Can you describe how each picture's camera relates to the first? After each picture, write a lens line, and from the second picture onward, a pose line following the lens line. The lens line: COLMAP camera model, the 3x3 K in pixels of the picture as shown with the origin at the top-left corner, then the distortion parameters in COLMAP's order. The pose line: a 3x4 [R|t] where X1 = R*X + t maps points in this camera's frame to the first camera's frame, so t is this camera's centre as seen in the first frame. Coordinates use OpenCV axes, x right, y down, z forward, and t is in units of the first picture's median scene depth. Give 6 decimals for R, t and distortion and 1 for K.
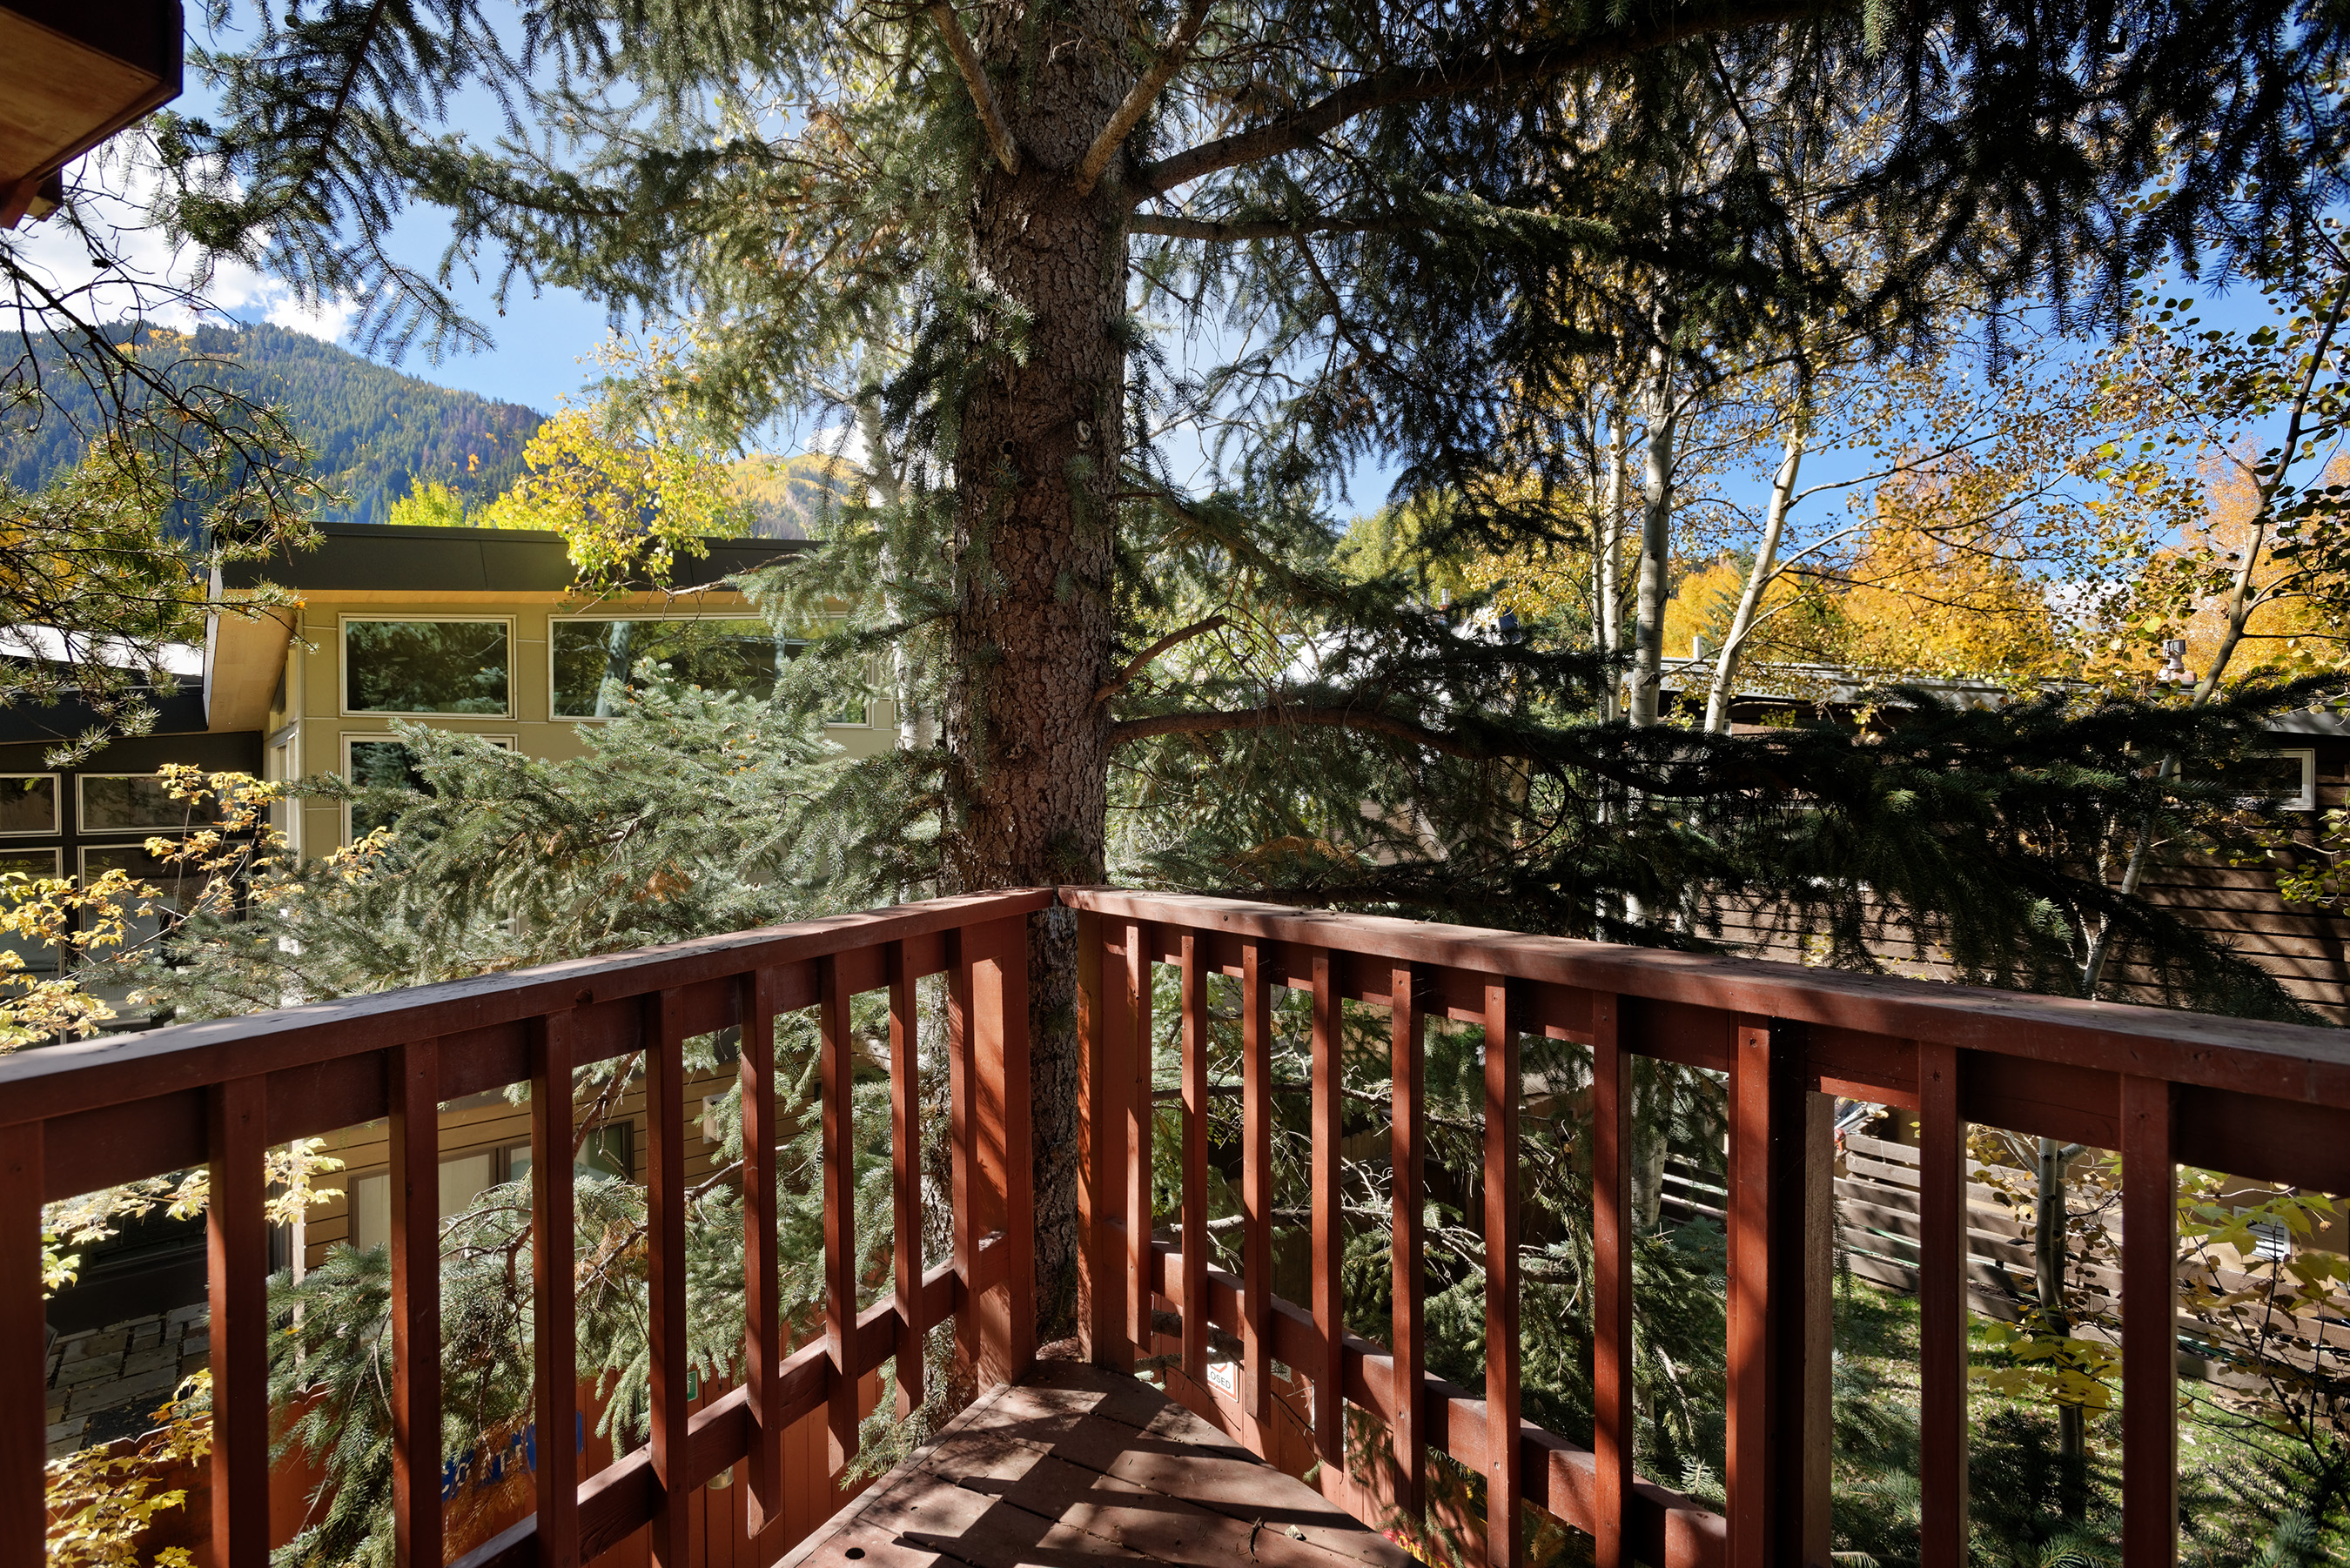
lens RADIAL K [[1115.9, 0, 1174.8], [0, 1115.9, 779.3], [0, 0, 1]] dist [-0.011471, 0.004227]
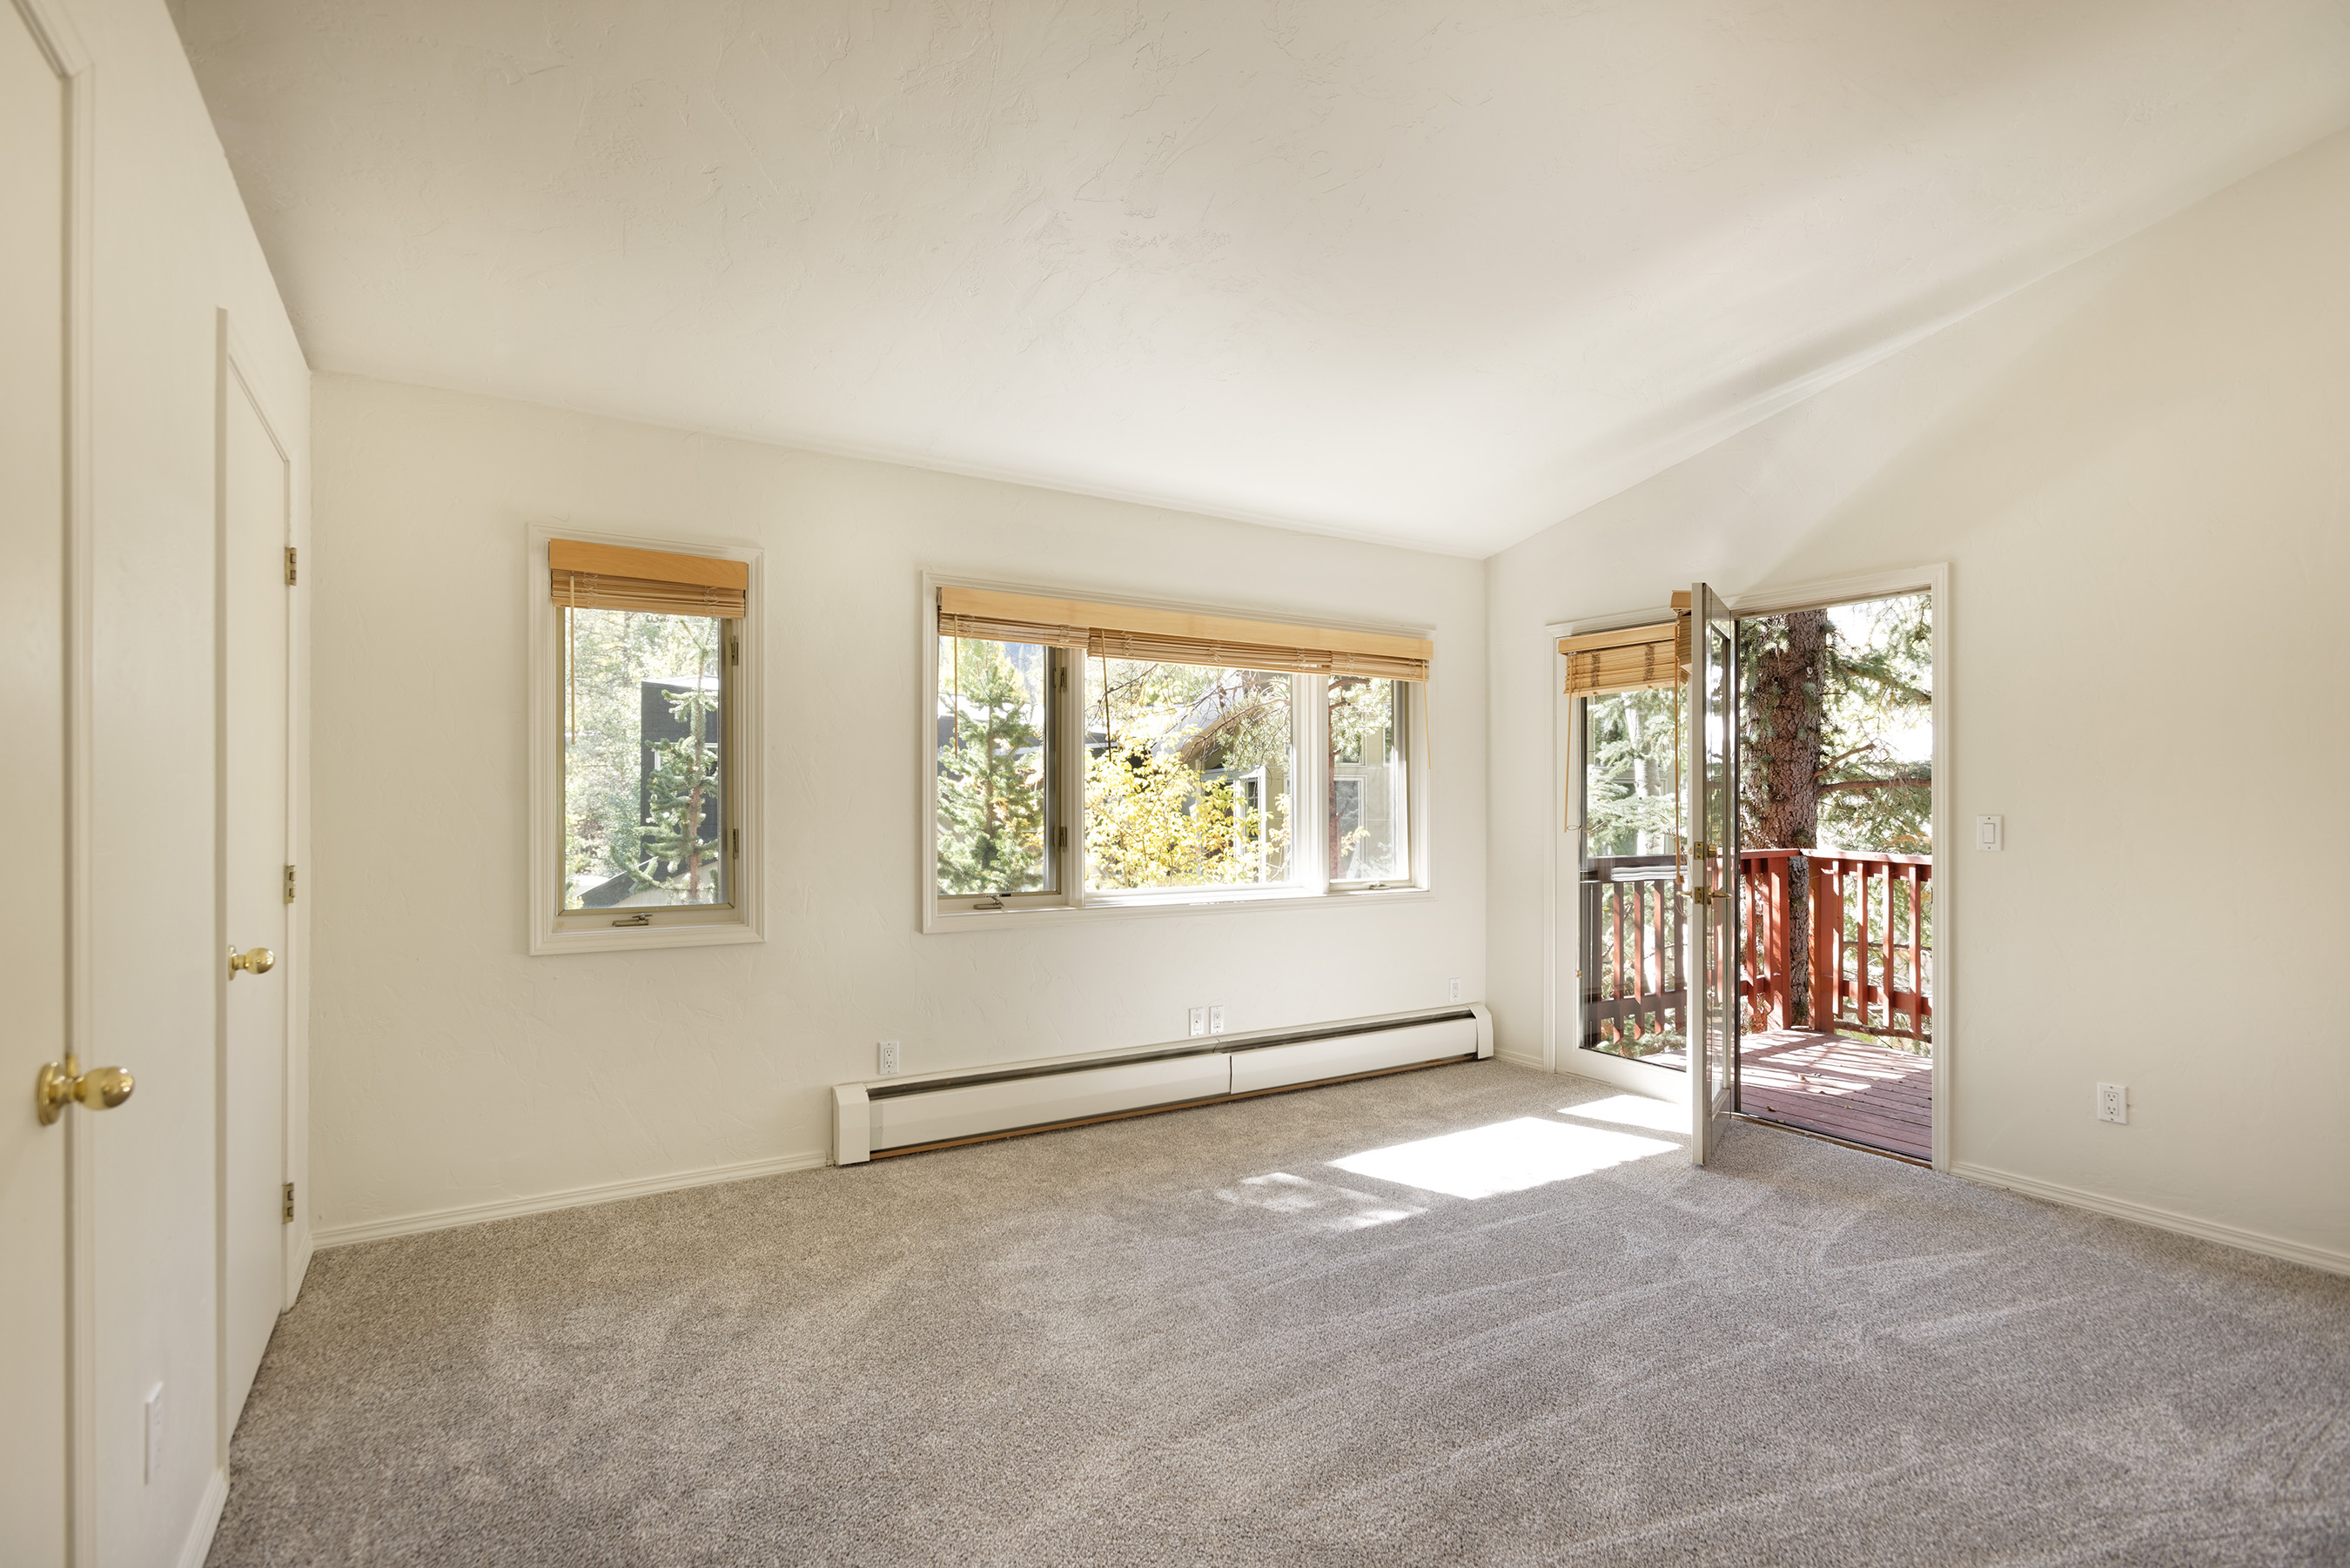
lens RADIAL K [[1115.9, 0, 1187.2], [0, 1115.9, 797.1], [0, 0, 1]] dist [-0.011471, 0.004227]
pose [[0.872317, -0.000428, -0.488940, -0.080019], [-0.004975, 0.999940, -0.009752, 0.004973], [0.488915, 0.010939, 0.872263, -1.904000]]
